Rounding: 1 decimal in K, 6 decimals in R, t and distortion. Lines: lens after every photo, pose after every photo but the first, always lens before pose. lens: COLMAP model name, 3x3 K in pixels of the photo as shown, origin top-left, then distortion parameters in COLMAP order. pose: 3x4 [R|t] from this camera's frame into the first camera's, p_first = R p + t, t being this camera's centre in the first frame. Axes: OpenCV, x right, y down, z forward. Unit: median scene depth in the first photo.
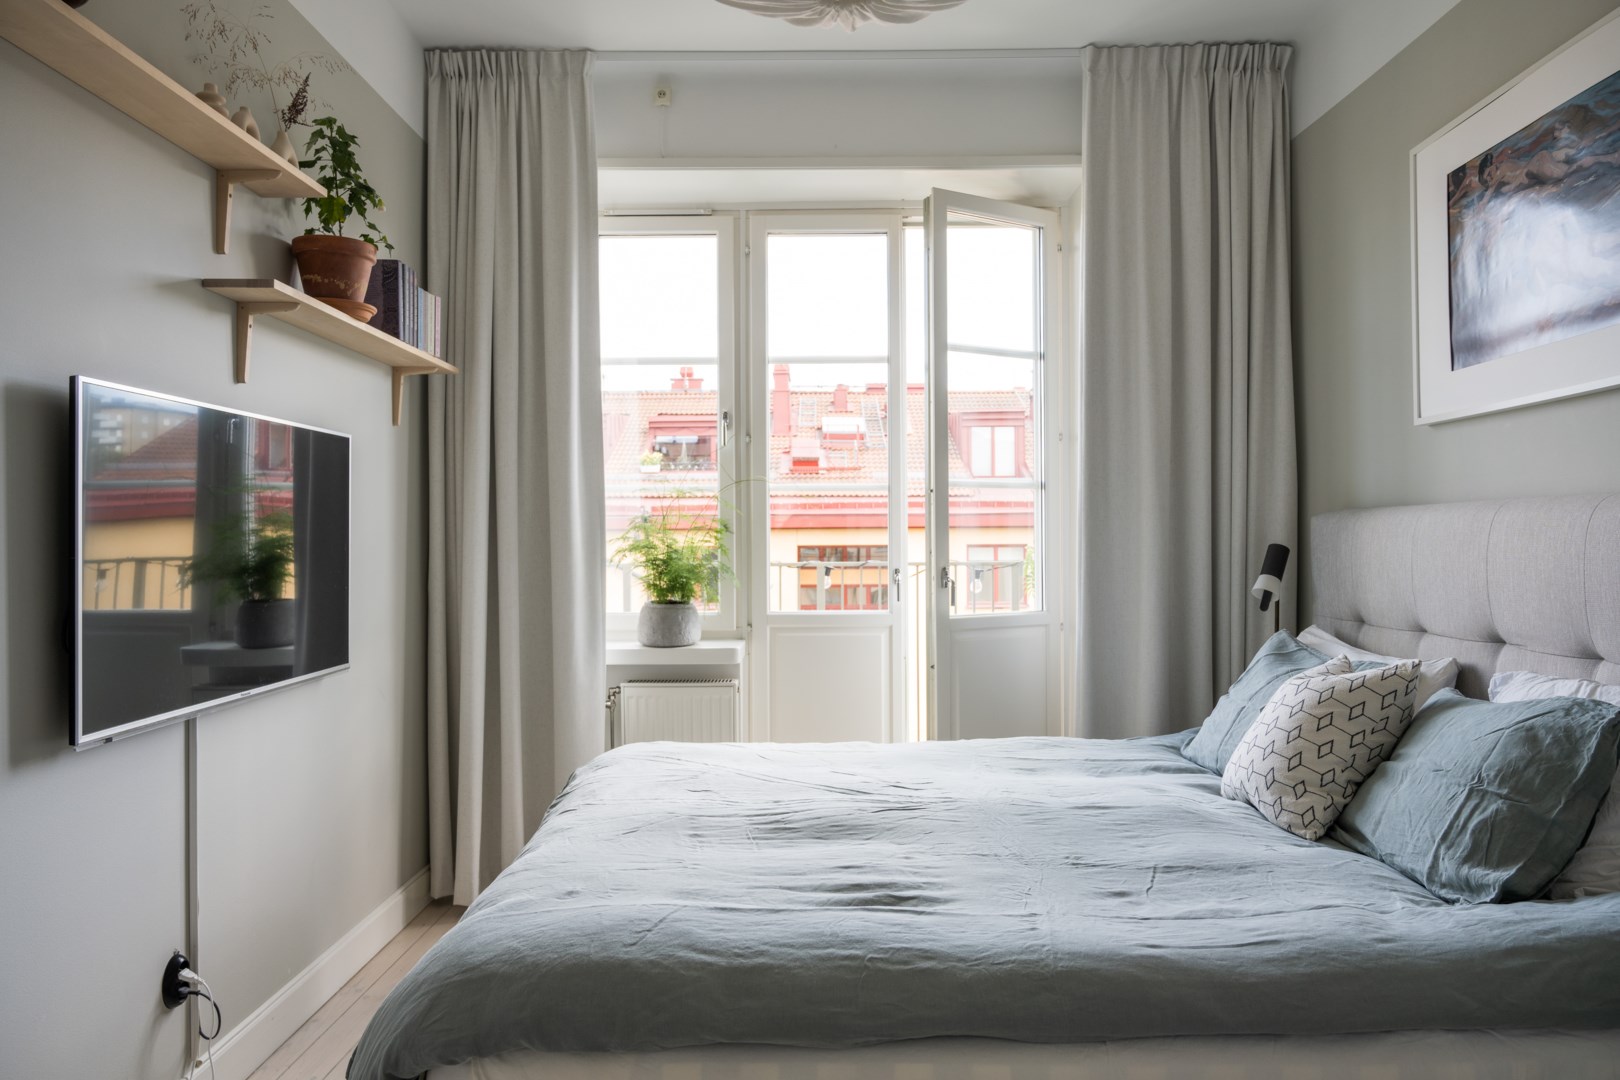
lens RADIAL K [[1084.9, 0, 806.4], [0, 1084.9, 533.6], [0, 0, 1]] dist [-0.000925, -0.000924]
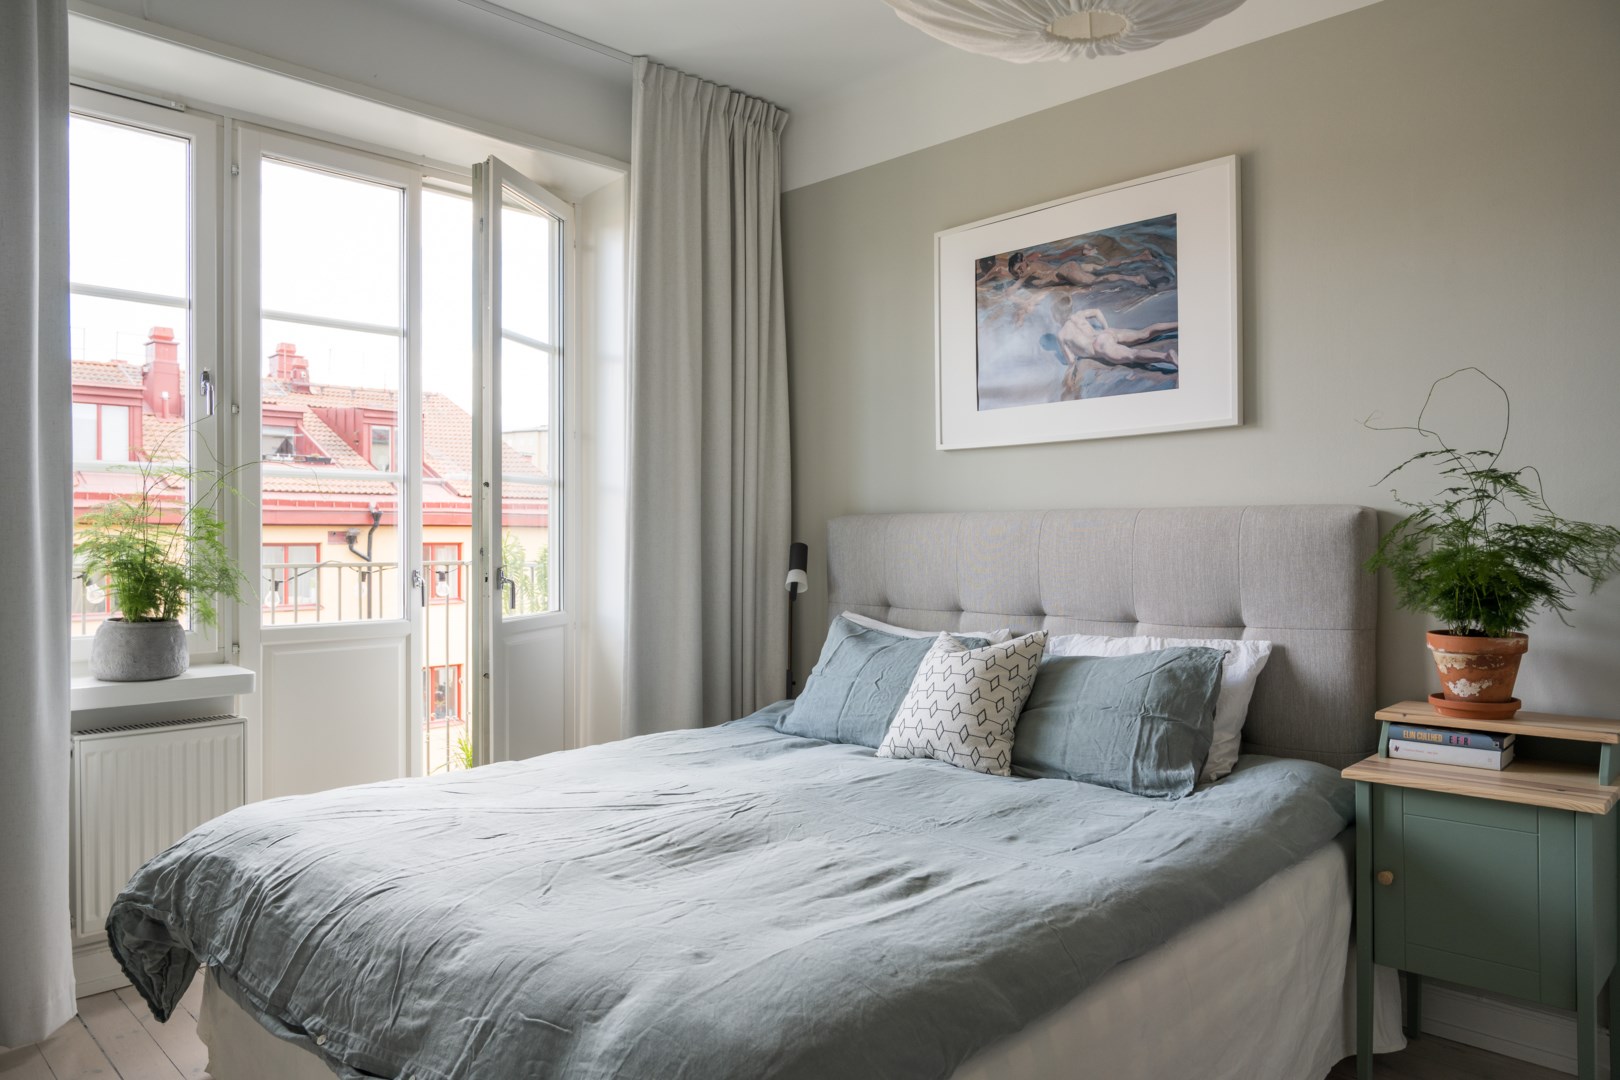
lens RADIAL K [[1084.9, 0, 805.2], [0, 1084.9, 538.8], [0, 0, 1]] dist [-0.000925, -0.000924]
pose [[0.705951, 0.004686, 0.708245, -0.366945], [-0.007864, 0.999968, 0.001222, 0.003499], [-0.708217, -0.006433, 0.705965, 0.169952]]
